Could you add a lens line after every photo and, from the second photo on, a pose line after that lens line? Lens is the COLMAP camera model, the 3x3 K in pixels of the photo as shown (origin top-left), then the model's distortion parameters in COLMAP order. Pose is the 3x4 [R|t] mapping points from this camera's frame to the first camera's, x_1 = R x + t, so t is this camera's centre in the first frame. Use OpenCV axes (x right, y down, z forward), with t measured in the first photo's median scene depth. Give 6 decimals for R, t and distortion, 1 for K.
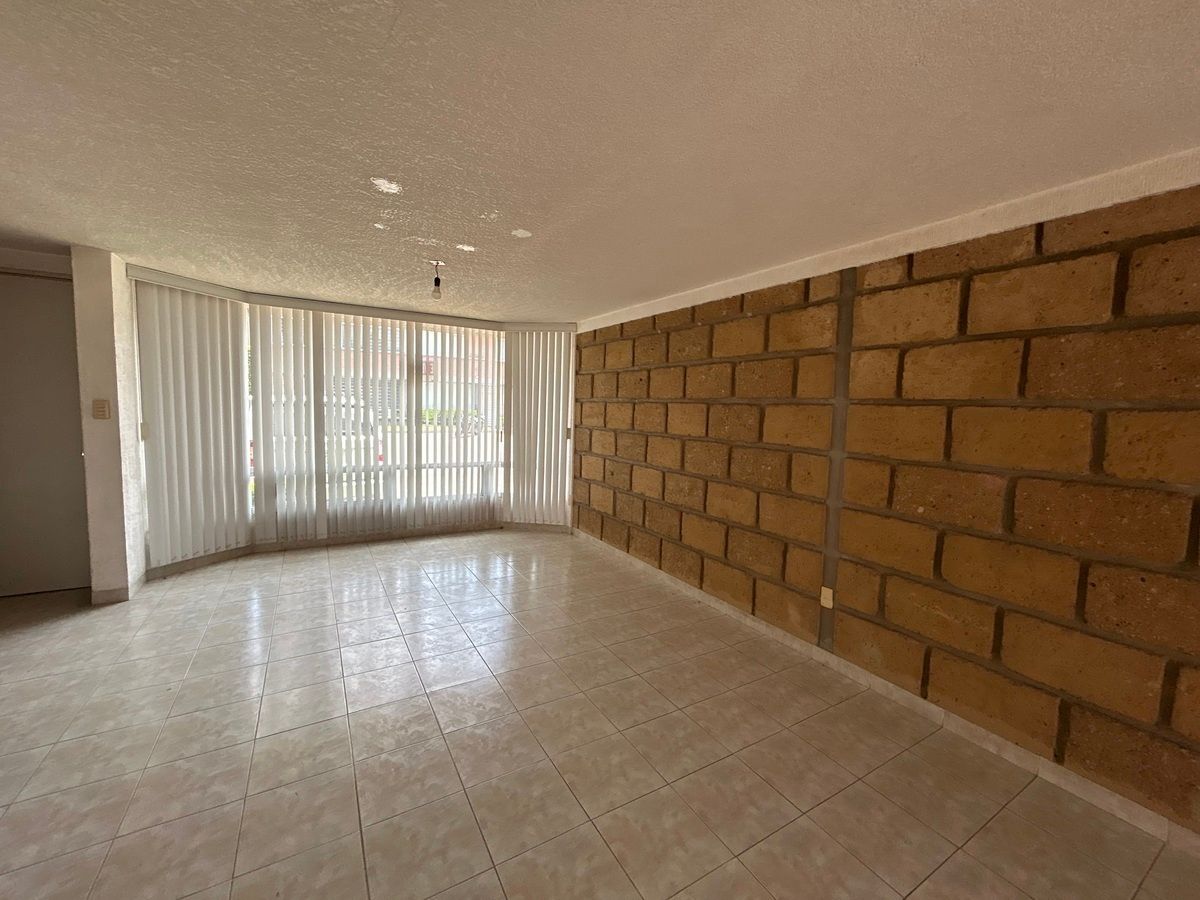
lens RADIAL K [[486.2, 0, 600.4], [0, 486.2, 448.3], [0, 0, 1]] dist [-0.001614, 0.000926]
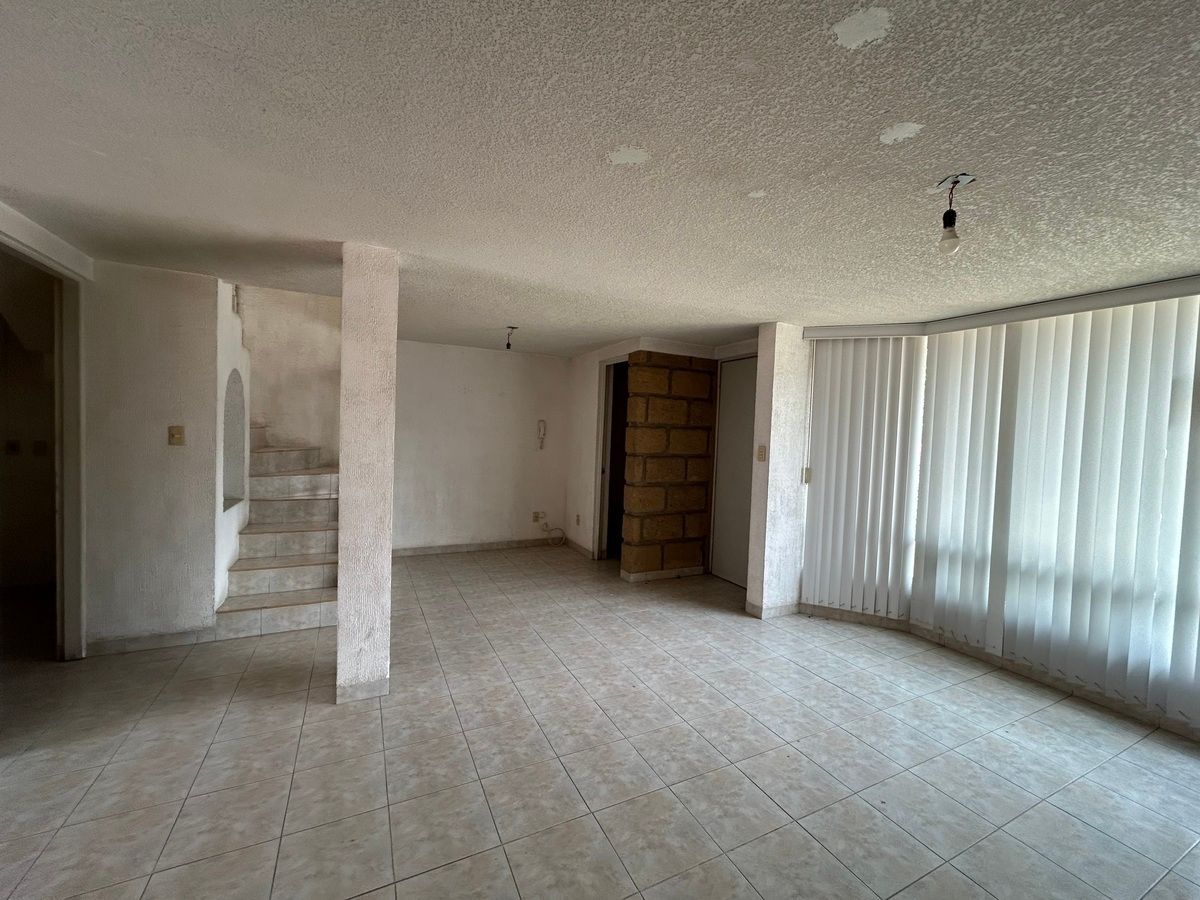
lens RADIAL K [[486.3, 0, 601.3], [0, 486.3, 443.4], [0, 0, 1]] dist [0.000070, 0.000201]
pose [[-0.074513, -0.009218, -0.997177, 0.179185], [-0.123451, 0.992351, 0.000052, -0.046046], [0.989549, 0.123107, -0.075081, 0.581347]]
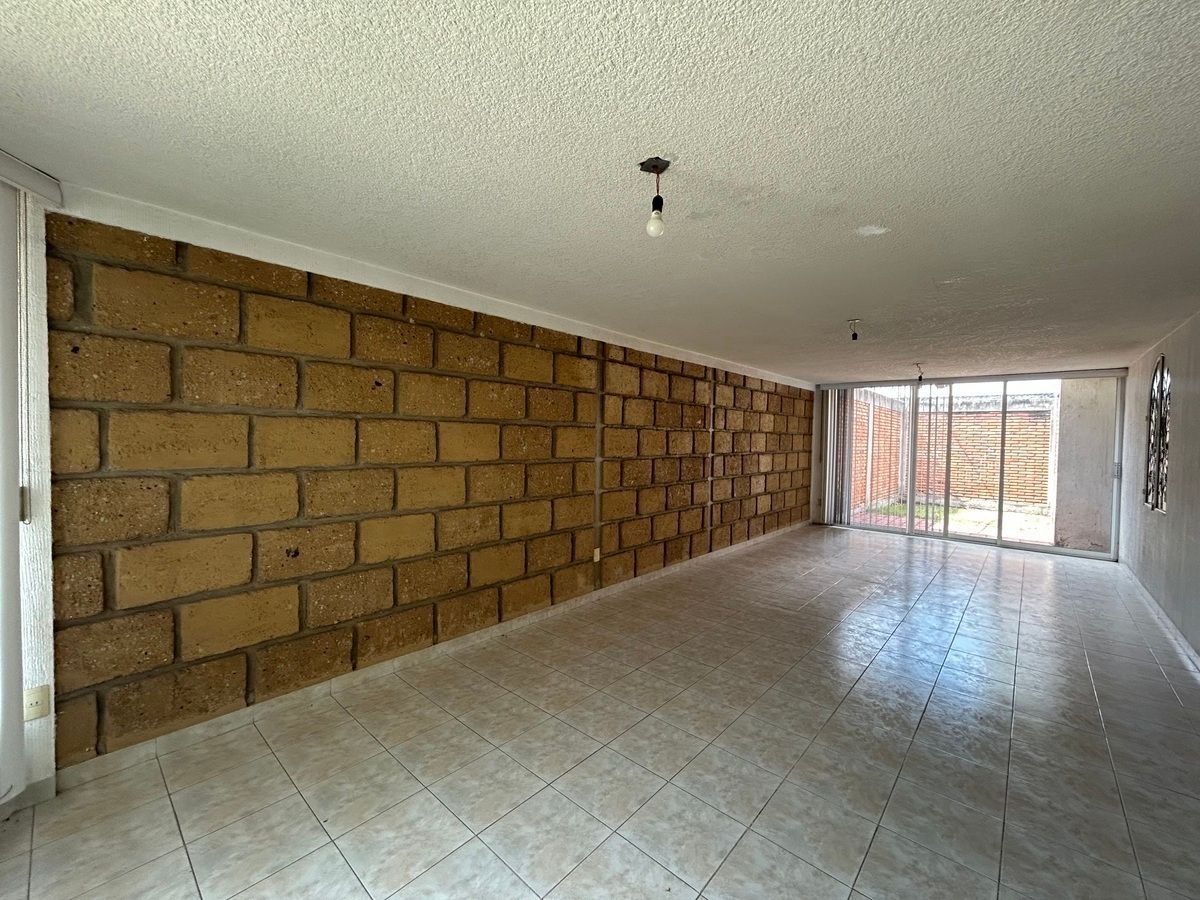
lens RADIAL K [[486.2, 0, 600.4], [0, 486.2, 448.3], [0, 0, 1]] dist [-0.001614, 0.000926]
pose [[-0.300888, -0.059846, 0.951780, -0.692278], [0.054210, 0.995342, 0.079722, -0.103138], [-0.952117, 0.075584, -0.296243, 1.024954]]
